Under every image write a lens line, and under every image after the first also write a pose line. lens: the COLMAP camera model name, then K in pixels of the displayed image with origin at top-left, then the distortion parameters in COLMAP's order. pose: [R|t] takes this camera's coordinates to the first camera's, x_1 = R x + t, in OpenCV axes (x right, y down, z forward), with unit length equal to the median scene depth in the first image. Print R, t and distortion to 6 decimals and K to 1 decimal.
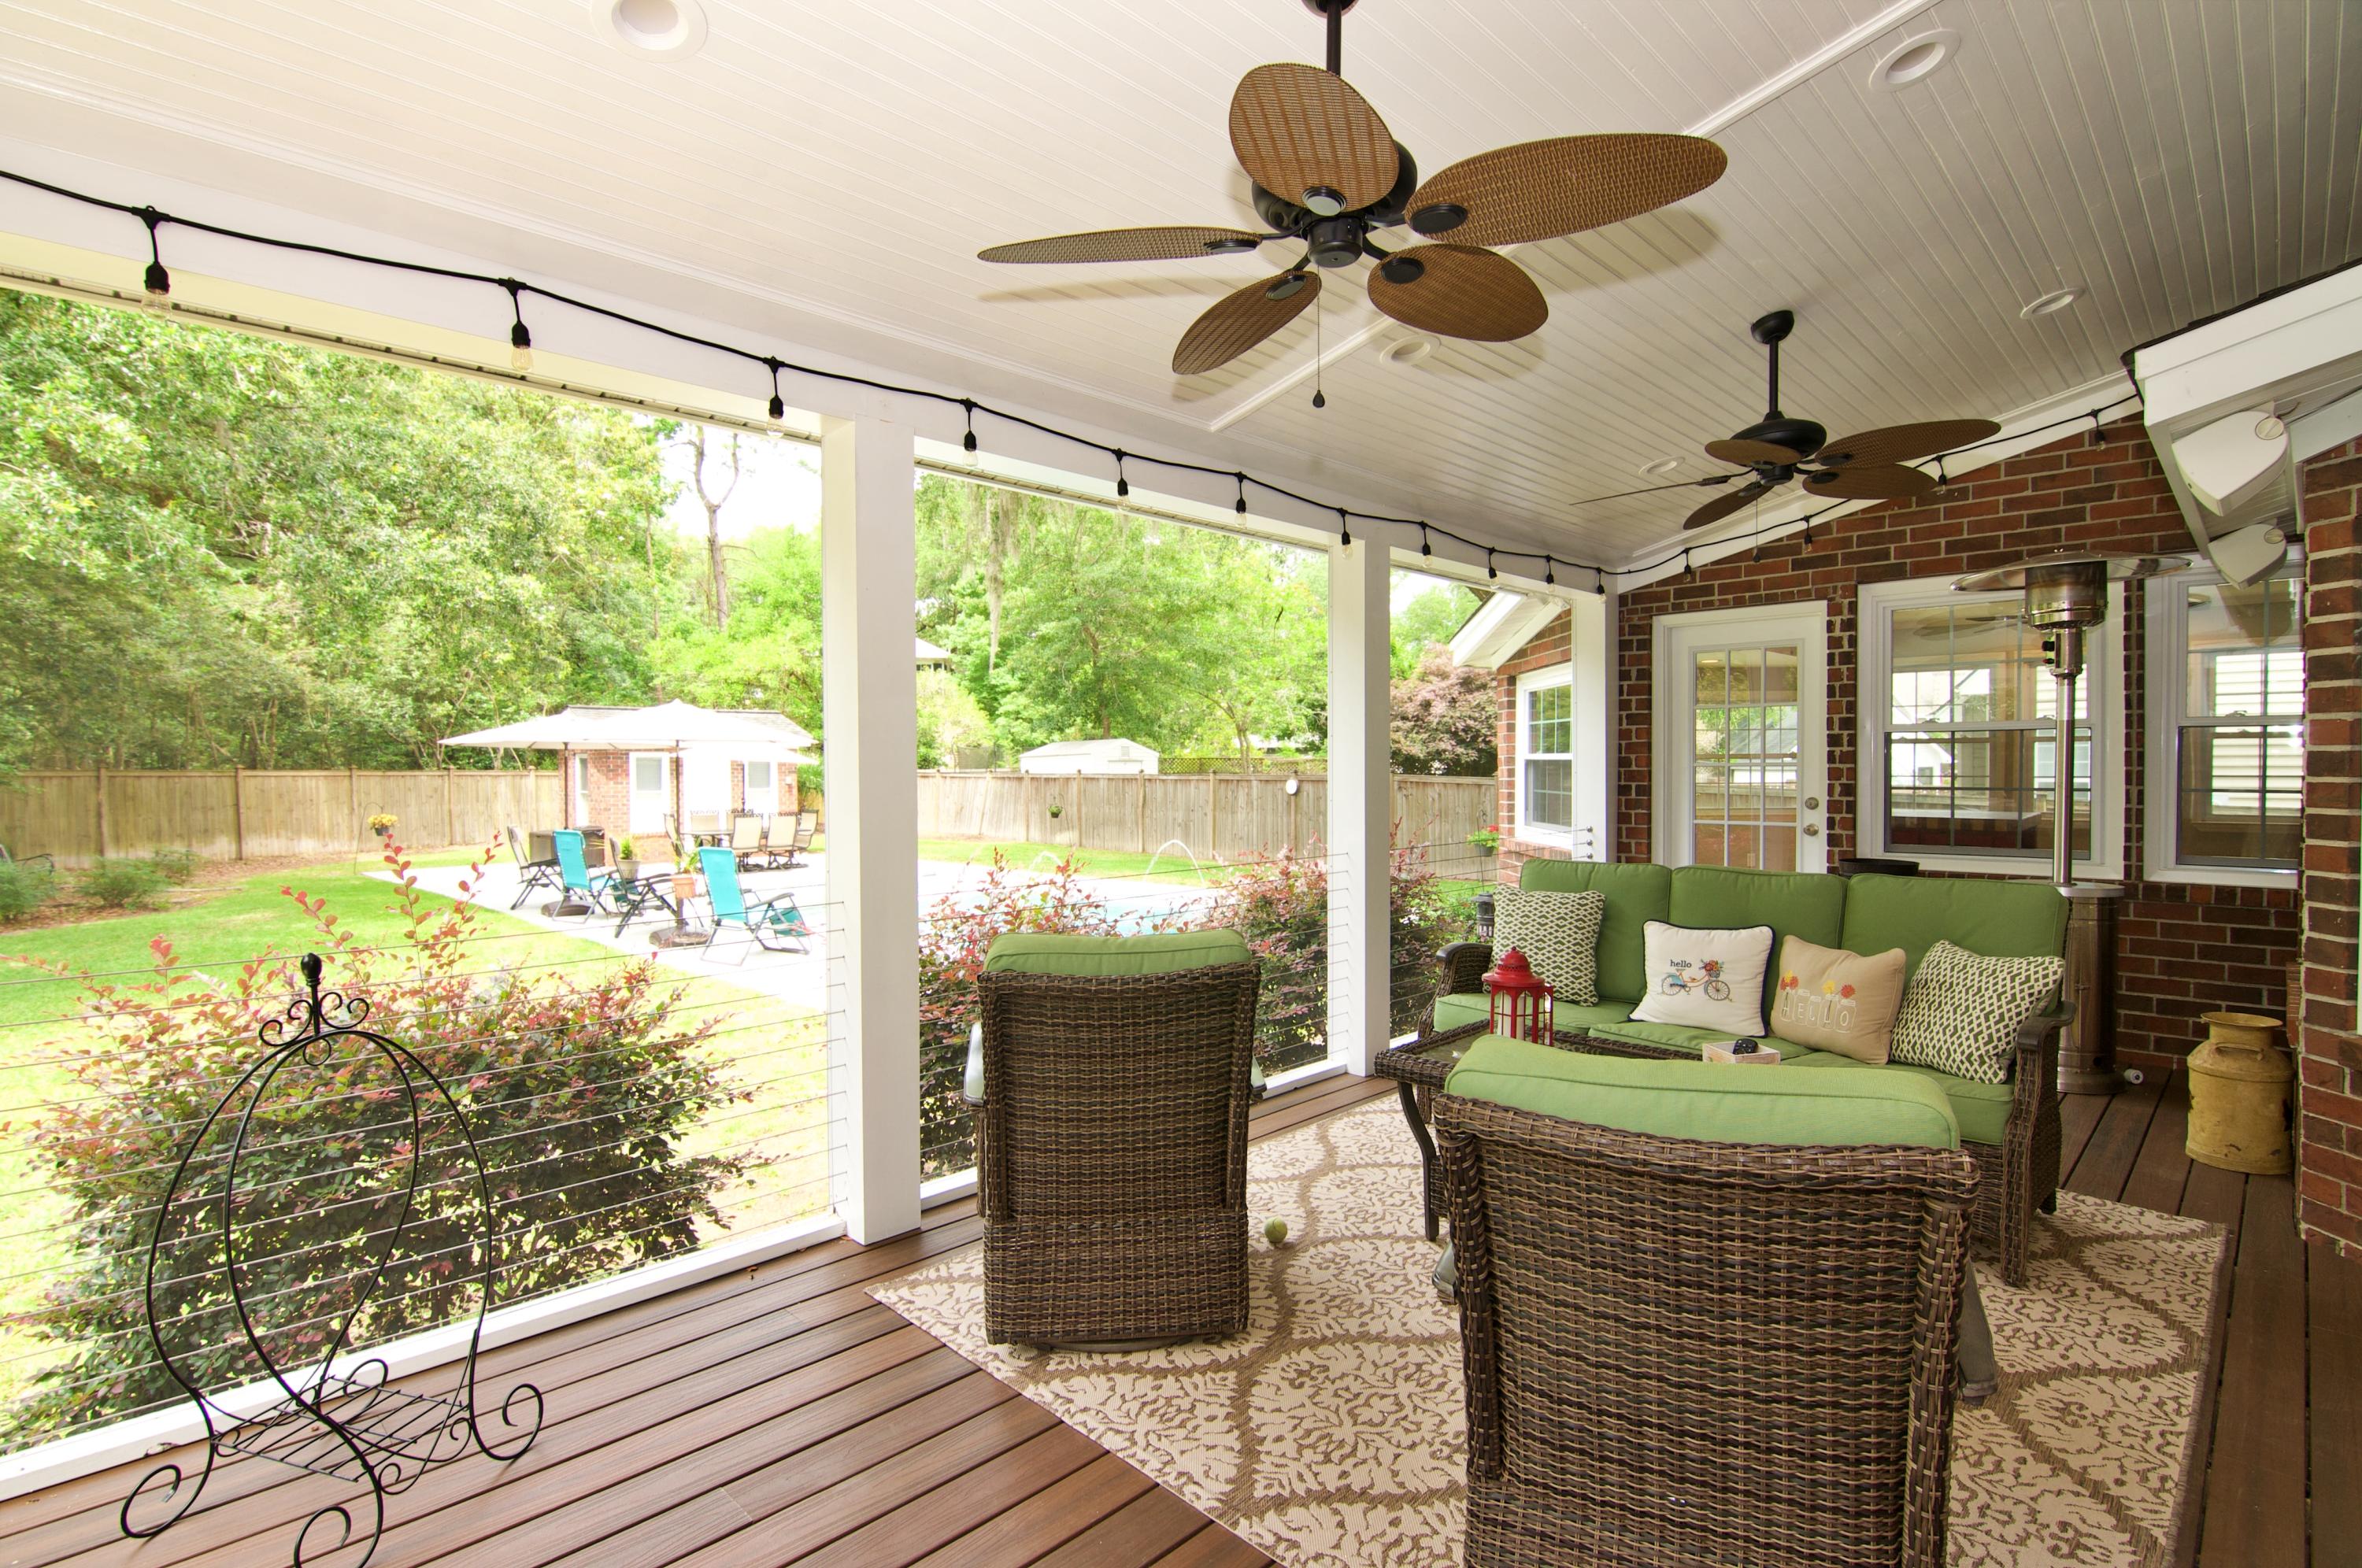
lens RADIAL K [[1167.6, 0, 1186.2], [0, 1167.6, 793.3], [0, 0, 1]] dist [-0.000876, -0.001462]
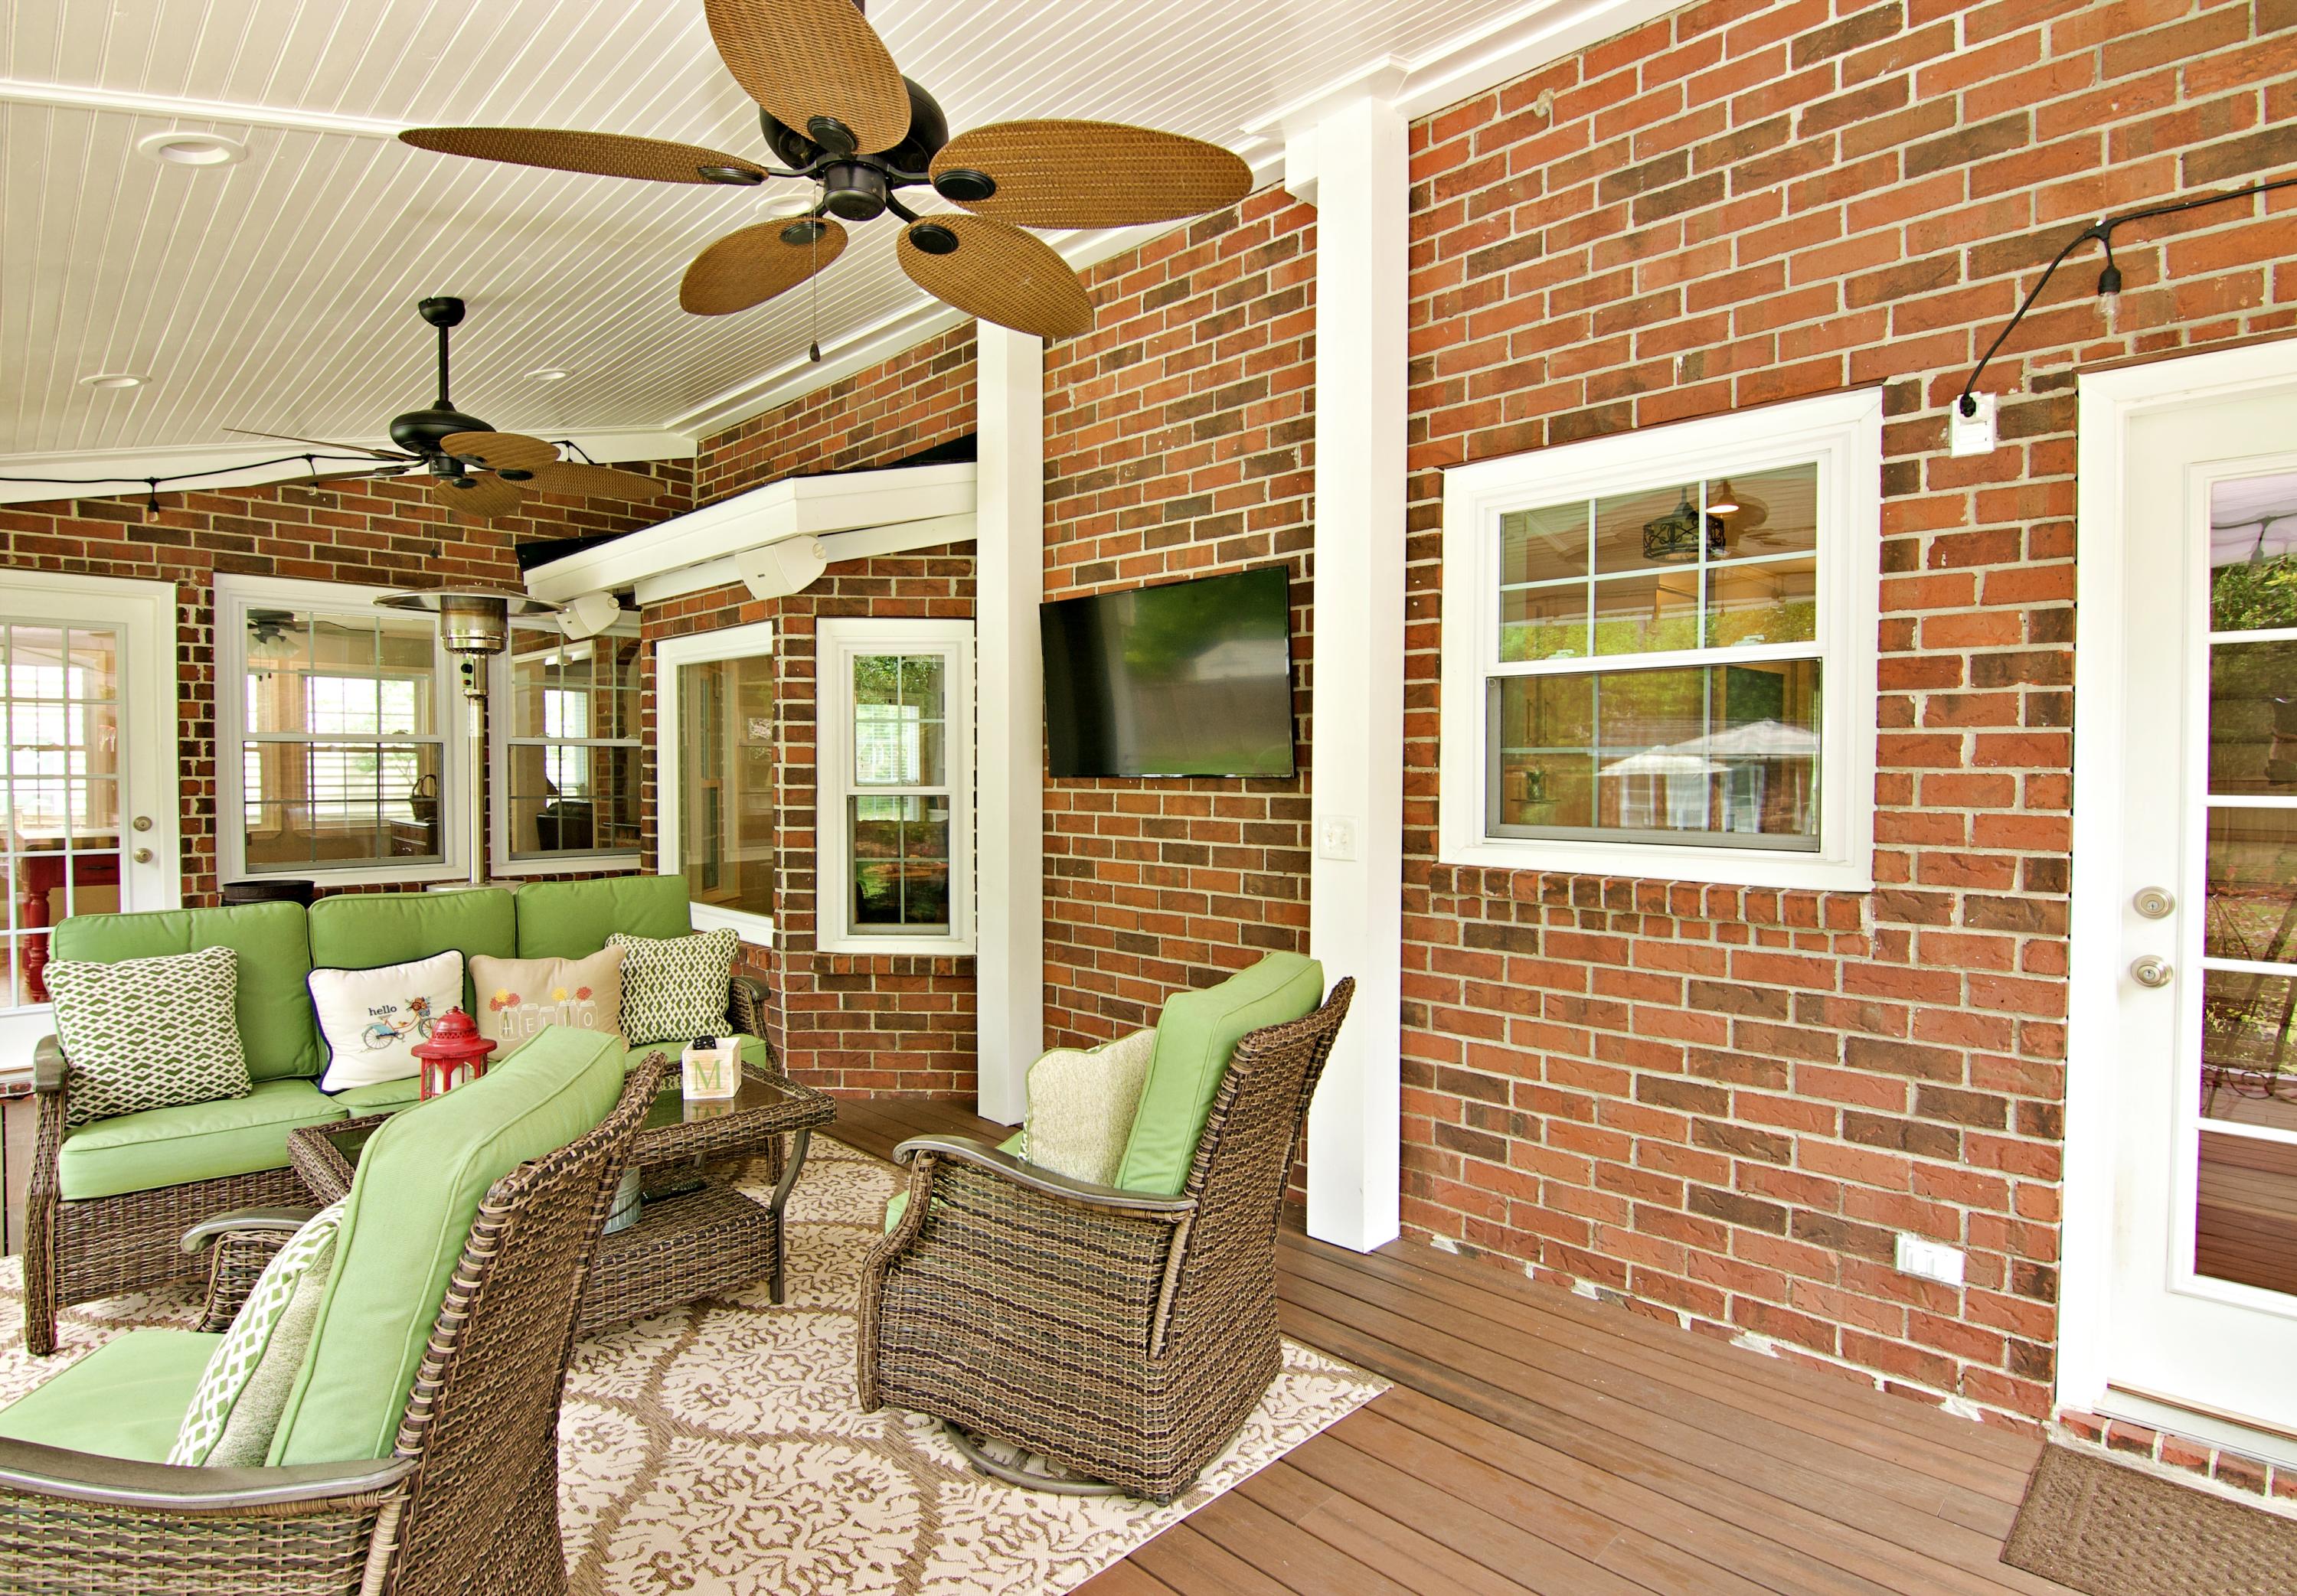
lens RADIAL K [[1147.5, 0, 1167.8], [0, 1147.5, 784.7], [0, 0, 1]] dist [-0.016883, -0.002537]
pose [[0.007346, -0.008028, 0.999941, -0.270826], [0.025279, 0.999650, 0.007840, -0.007279], [-0.999653, 0.025220, 0.007546, 0.278002]]
